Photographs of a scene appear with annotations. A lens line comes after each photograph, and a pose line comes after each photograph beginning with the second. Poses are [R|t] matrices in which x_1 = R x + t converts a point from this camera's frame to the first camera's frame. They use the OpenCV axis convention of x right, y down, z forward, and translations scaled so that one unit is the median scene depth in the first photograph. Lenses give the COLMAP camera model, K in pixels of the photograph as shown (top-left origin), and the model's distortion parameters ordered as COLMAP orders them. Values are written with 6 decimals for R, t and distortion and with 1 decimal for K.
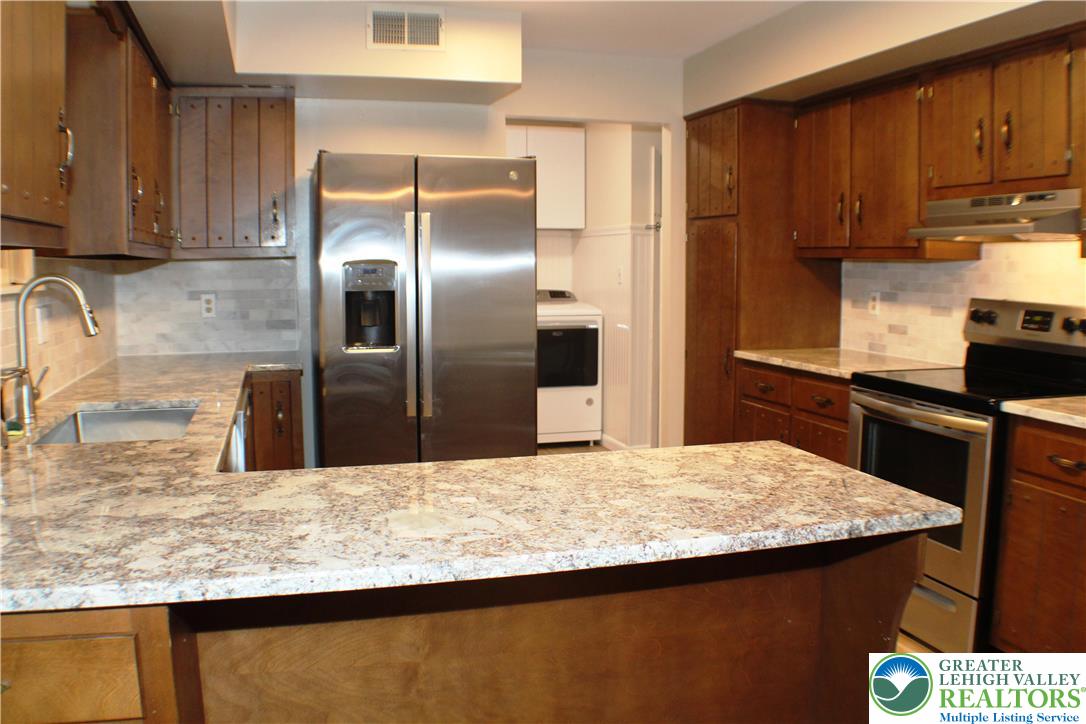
lens RADIAL K [[922.3, 0, 538.3], [0, 922.3, 379.1], [0, 0, 1]] dist [-0.189943, 0.080845]
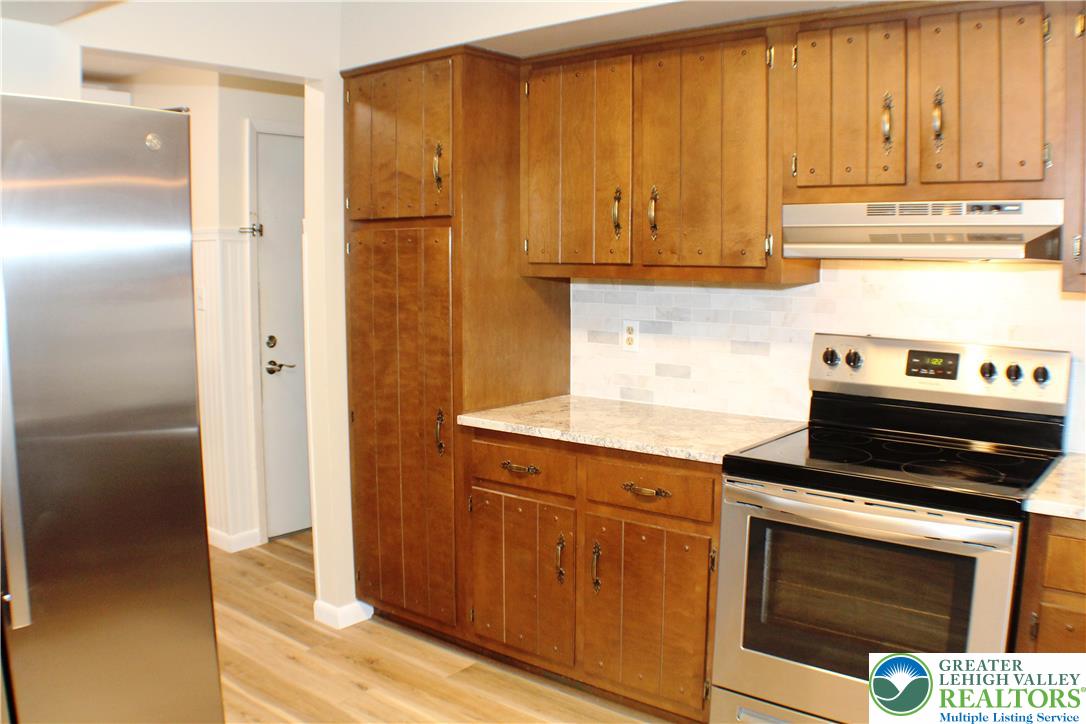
lens RADIAL K [[922.3, 0, 538.3], [0, 922.3, 379.1], [0, 0, 1]] dist [-0.189943, 0.080845]
pose [[0.829193, -0.073639, 0.554090, -0.125004], [0.069424, 0.997176, 0.028633, -0.080327], [-0.554634, 0.014725, 0.831964, 0.427322]]
